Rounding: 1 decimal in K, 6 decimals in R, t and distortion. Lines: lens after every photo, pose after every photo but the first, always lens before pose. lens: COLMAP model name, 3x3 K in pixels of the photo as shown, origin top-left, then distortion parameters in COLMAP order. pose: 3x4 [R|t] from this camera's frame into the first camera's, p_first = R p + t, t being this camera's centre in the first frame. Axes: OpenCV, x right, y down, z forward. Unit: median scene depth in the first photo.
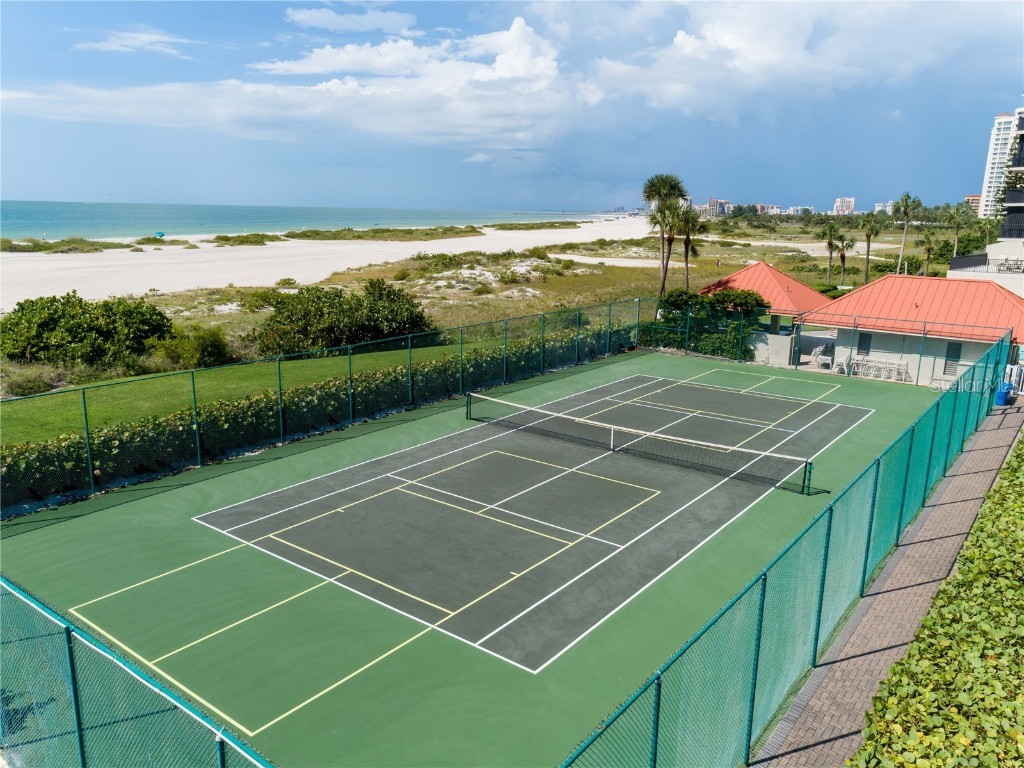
lens RADIAL K [[802.5, 0, 507.7], [0, 802.5, 387.3], [0, 0, 1]] dist [0.004364, 0.013759]
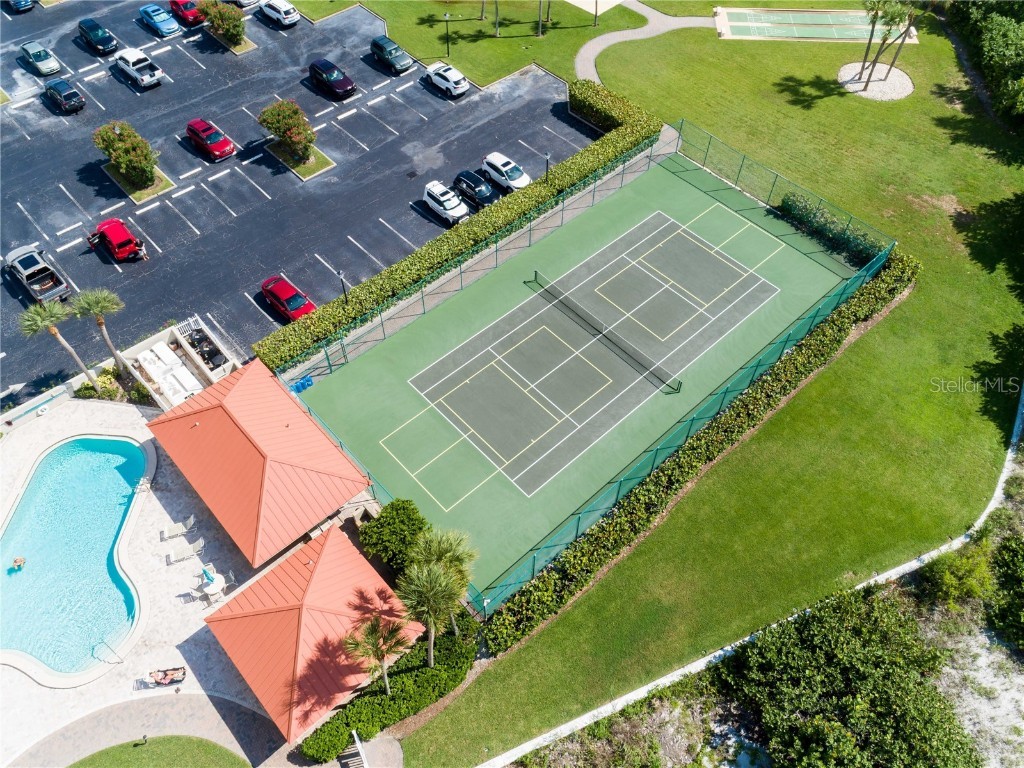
lens RADIAL K [[802.5, 0, 507.7], [0, 802.5, 387.3], [0, 0, 1]] dist [0.004364, 0.013759]
pose [[-0.986247, -0.143402, 0.082179, 0.206759], [0.014761, 0.418802, 0.907958, -1.900704], [-0.164619, 0.896683, -0.410925, 2.269321]]
